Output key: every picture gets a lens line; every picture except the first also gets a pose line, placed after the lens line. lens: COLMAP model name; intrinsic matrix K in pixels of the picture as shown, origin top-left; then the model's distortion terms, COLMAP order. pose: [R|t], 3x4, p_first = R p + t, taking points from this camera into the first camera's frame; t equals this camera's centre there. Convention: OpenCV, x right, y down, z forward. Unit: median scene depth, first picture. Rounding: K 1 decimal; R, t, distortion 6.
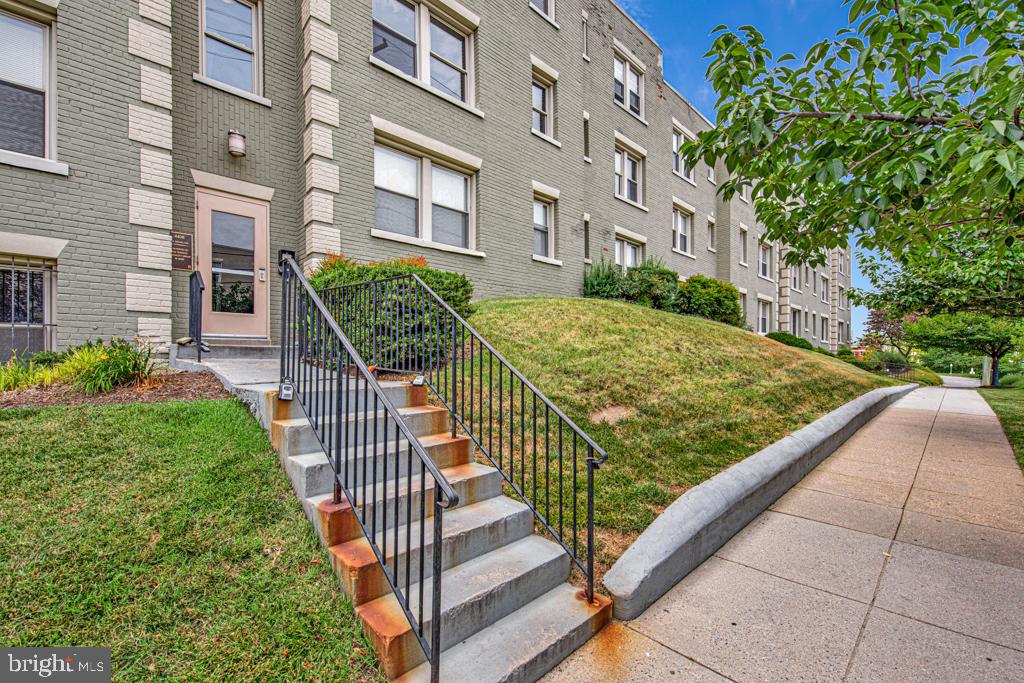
lens RADIAL K [[454.6, 0, 483.7], [0, 454.6, 366.9], [0, 0, 1]] dist [-0.010645, -0.000544]
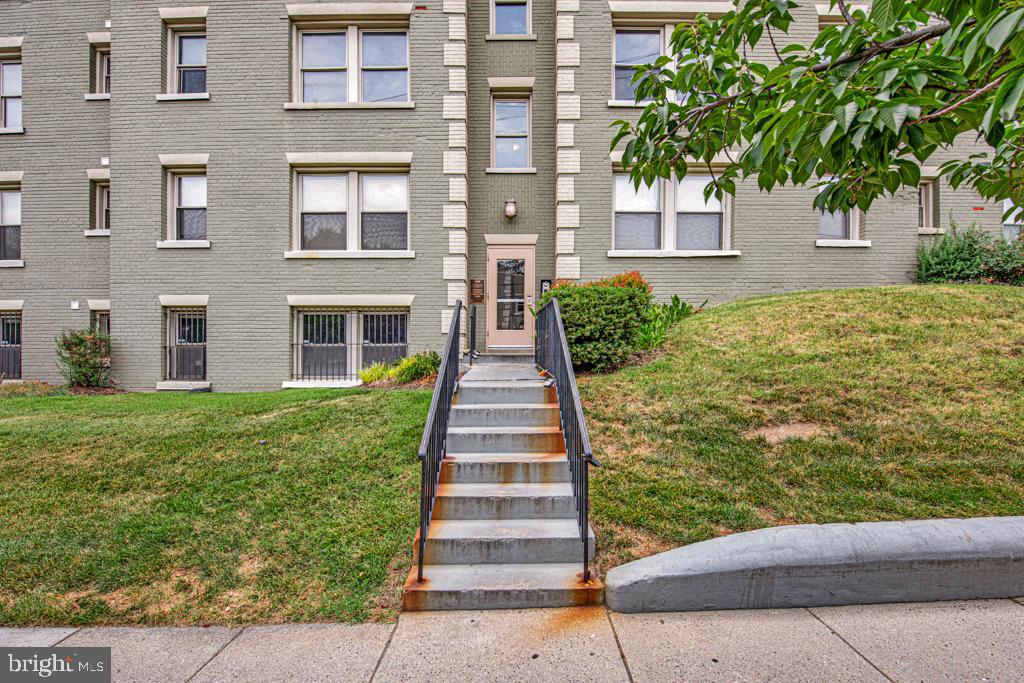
lens RADIAL K [[416.2, 0, 489.9], [0, 416.2, 371.0], [0, 0, 1]] dist [-0.010329, -0.000167]
pose [[0.719765, 0.017926, -0.693986, 0.366976], [-0.013187, 0.999839, 0.012149, -0.009606], [0.694092, 0.000407, 0.719886, 0.038358]]
